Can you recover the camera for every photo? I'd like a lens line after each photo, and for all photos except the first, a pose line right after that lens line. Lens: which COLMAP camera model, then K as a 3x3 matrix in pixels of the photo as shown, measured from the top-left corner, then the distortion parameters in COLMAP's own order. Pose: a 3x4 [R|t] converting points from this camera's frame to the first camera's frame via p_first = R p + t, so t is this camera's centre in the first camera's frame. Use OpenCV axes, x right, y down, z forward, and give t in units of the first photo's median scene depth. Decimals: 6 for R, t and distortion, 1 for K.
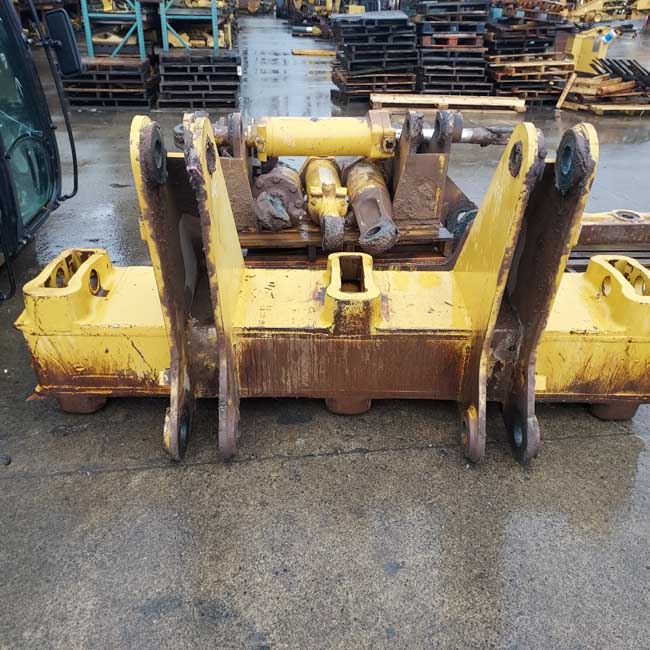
lens RADIAL K [[579.1, 0, 330.1], [0, 579.1, 321.8], [0, 0, 1]] dist [0.034694, -0.034826]
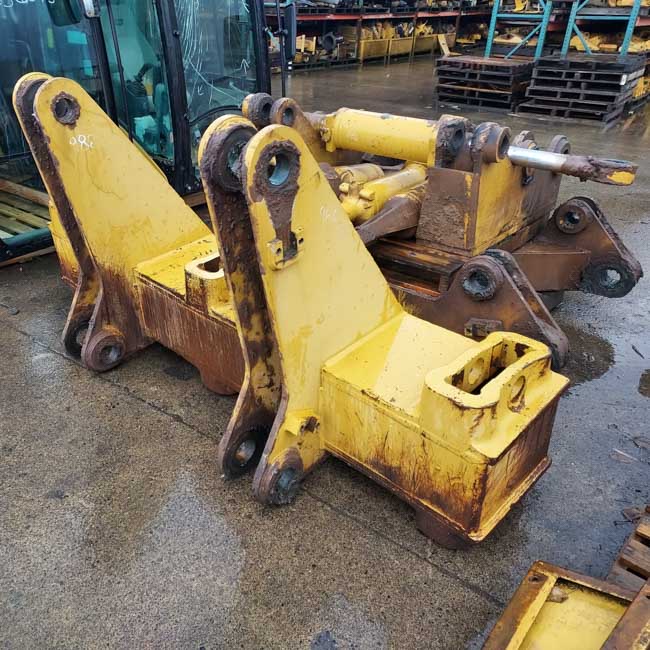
lens RADIAL K [[614.9, 0, 324.7], [0, 614.9, 329.1], [0, 0, 1]] dist [0.018761, 0.000000]
pose [[0.709523, 0.329794, -0.622747, 0.209514], [-0.342159, 0.933793, 0.104680, -0.032049], [0.616040, 0.138805, 0.775389, 0.069229]]
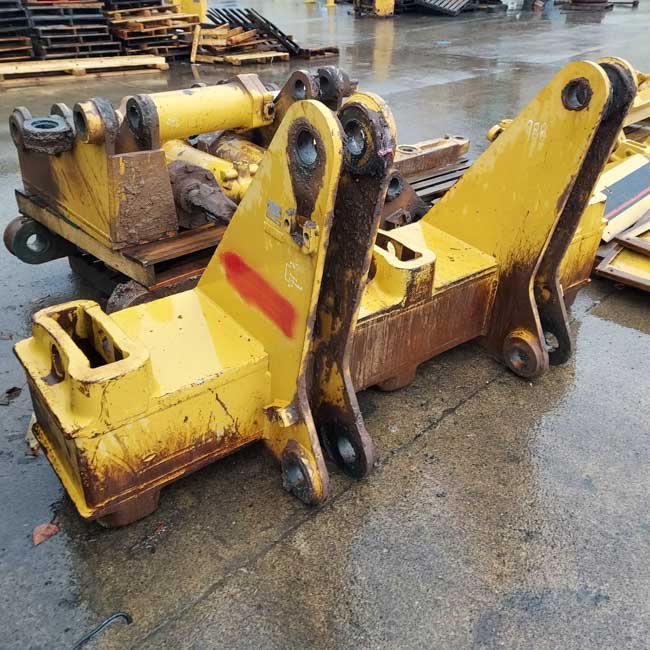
lens RADIAL K [[614.9, 0, 345.5], [0, 614.9, 309.6], [0, 0, 1]] dist [0.018761, 0.000000]
pose [[0.795140, -0.307200, 0.522858, -0.140673], [0.294597, 0.949299, 0.109742, -0.026797], [-0.530062, 0.066772, 0.845326, 0.046328]]
